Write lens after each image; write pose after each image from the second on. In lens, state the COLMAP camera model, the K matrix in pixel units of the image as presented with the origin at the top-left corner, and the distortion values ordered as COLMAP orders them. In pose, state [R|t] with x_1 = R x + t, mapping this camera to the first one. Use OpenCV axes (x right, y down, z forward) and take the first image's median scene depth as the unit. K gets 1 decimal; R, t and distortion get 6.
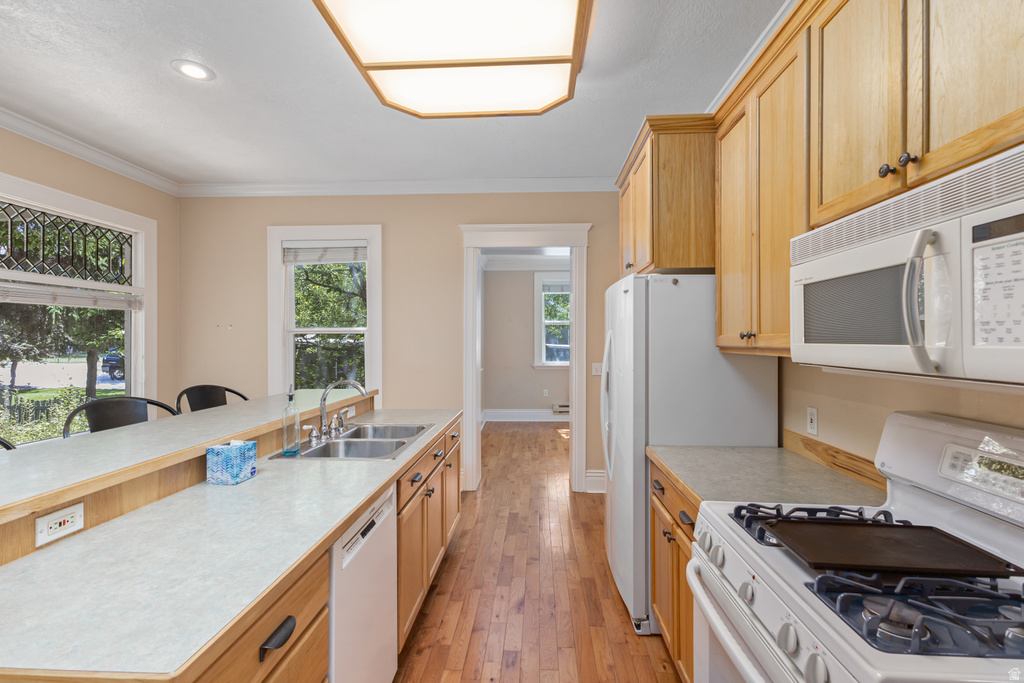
lens RADIAL K [[451.4, 0, 510.2], [0, 451.4, 348.9], [0, 0, 1]] dist [0.000512, -0.000172]
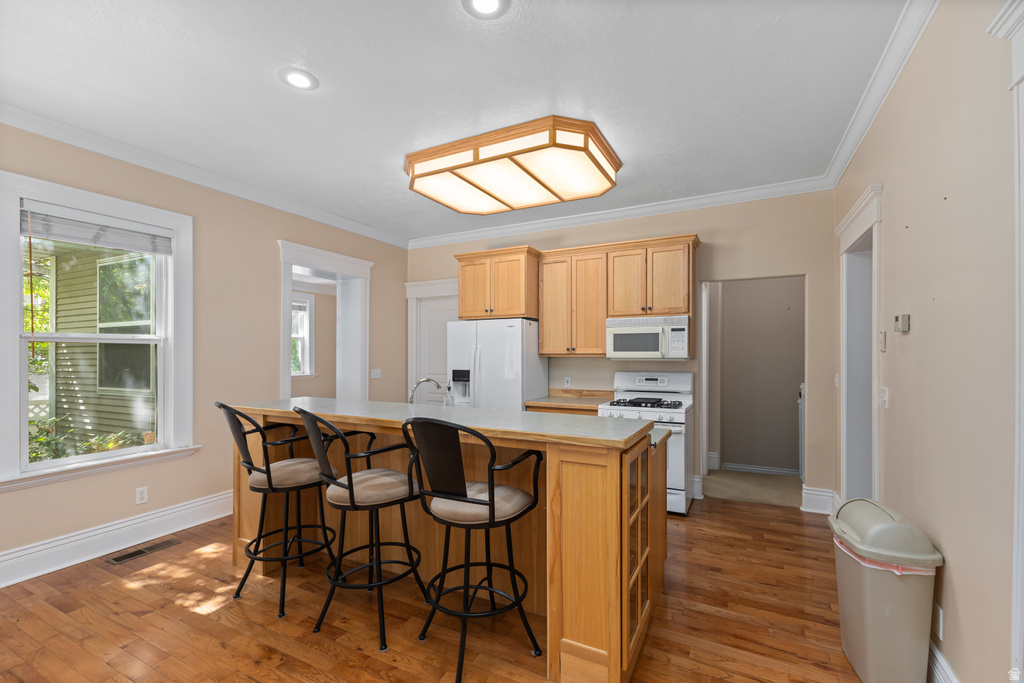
lens RADIAL K [[451.4, 0, 510.2], [0, 451.4, 348.9], [0, 0, 1]] dist [0.000512, -0.000172]
pose [[0.415161, 0.008711, 0.909706, -1.806902], [0.020503, 0.999611, -0.018929, 0.010740], [-0.909517, 0.026510, 0.414821, 0.214890]]
